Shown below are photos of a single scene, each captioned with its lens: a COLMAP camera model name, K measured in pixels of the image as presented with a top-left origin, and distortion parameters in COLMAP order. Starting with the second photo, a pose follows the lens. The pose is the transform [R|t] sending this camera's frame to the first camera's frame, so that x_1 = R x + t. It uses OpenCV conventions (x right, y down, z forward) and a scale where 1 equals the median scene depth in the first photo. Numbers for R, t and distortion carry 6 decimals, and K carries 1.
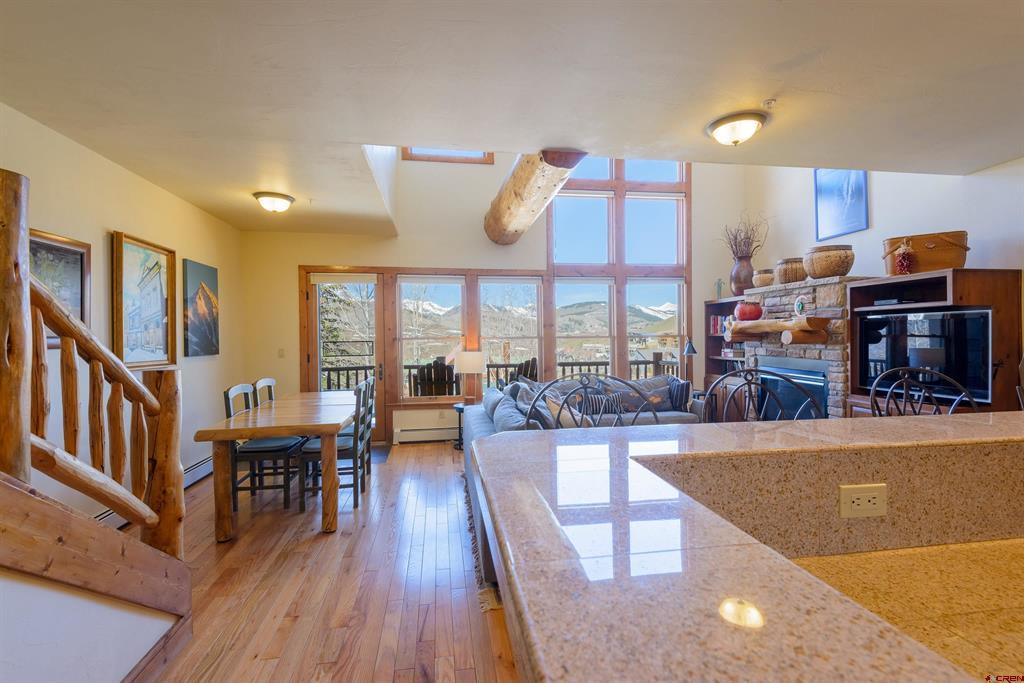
lens RADIAL K [[460.7, 0, 518.5], [0, 460.7, 334.2], [0, 0, 1]] dist [0.002296, -0.000064]
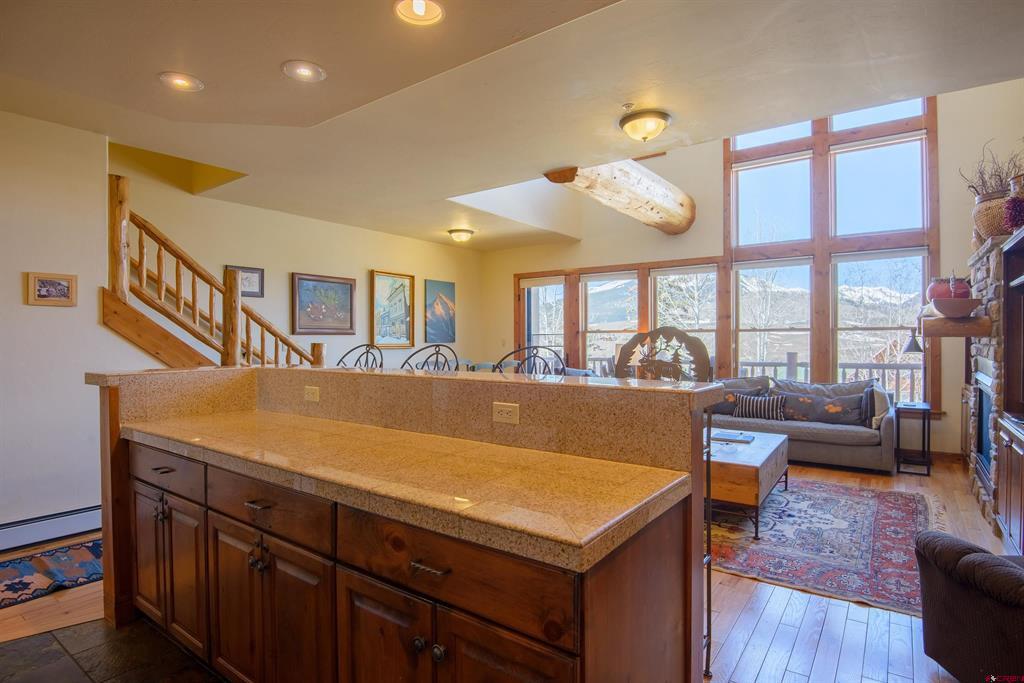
lens RADIAL K [[525.0, 0, 512.0], [0, 525.0, 341.5], [0, 0, 1]] dist [-0.024125, -0.000729]
pose [[0.701677, 0.011727, -0.712399, 0.647732], [0.001656, 0.999835, 0.018090, 0.011677], [0.712494, -0.013872, 0.701541, -0.020788]]
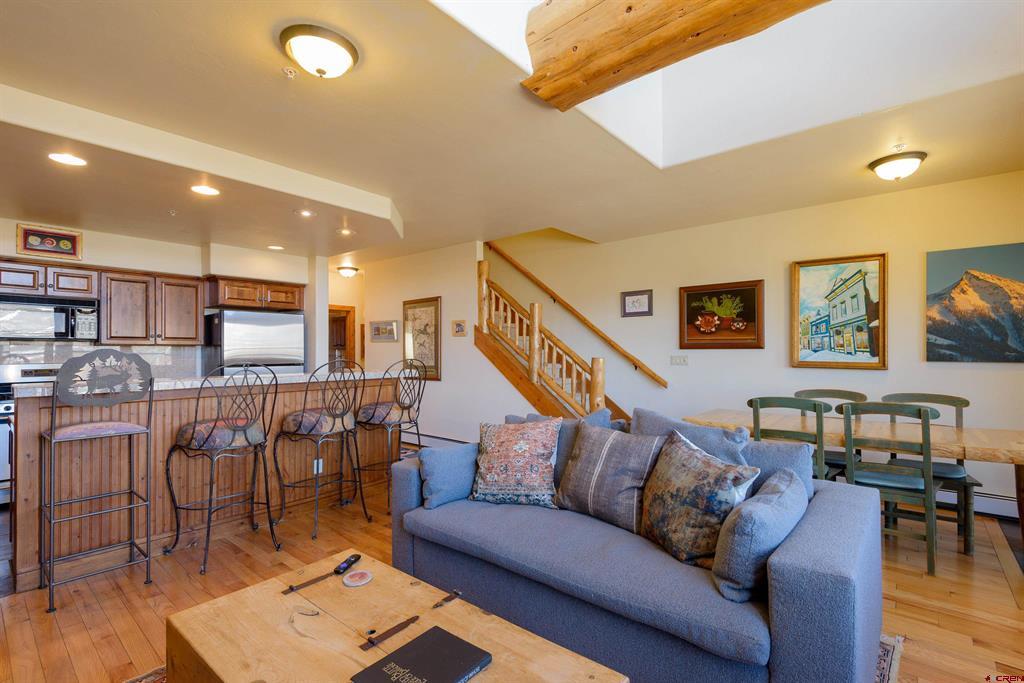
lens RADIAL K [[476.2, 0, 529.6], [0, 476.2, 344.1], [0, 0, 1]] dist [0.003903, 0.000789]
pose [[-0.758081, 0.002208, -0.652156, 0.417421], [0.013717, 0.999827, -0.012560, 0.014534], [0.652016, -0.018467, -0.757980, 1.067420]]
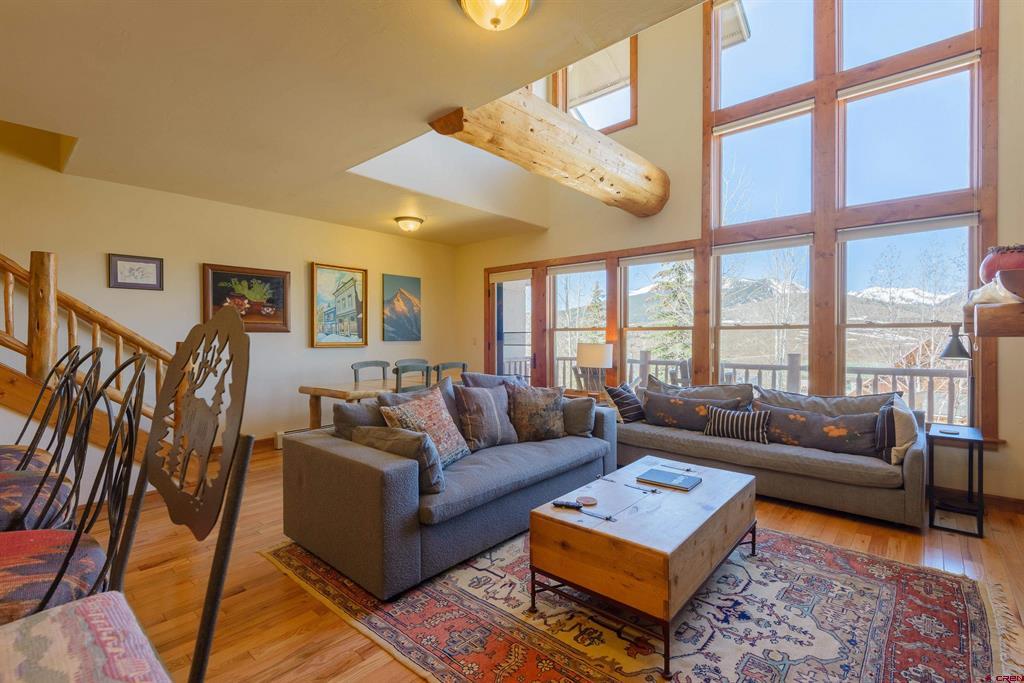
lens RADIAL K [[459.2, 0, 511.9], [0, 459.2, 340.7], [0, 0, 1]] dist [0.000893, -0.000278]
pose [[0.627425, 0.016772, -0.778496, 0.588877], [-0.000052, 0.999769, 0.021497, 0.014957], [0.778677, -0.013447, 0.627281, 0.361548]]
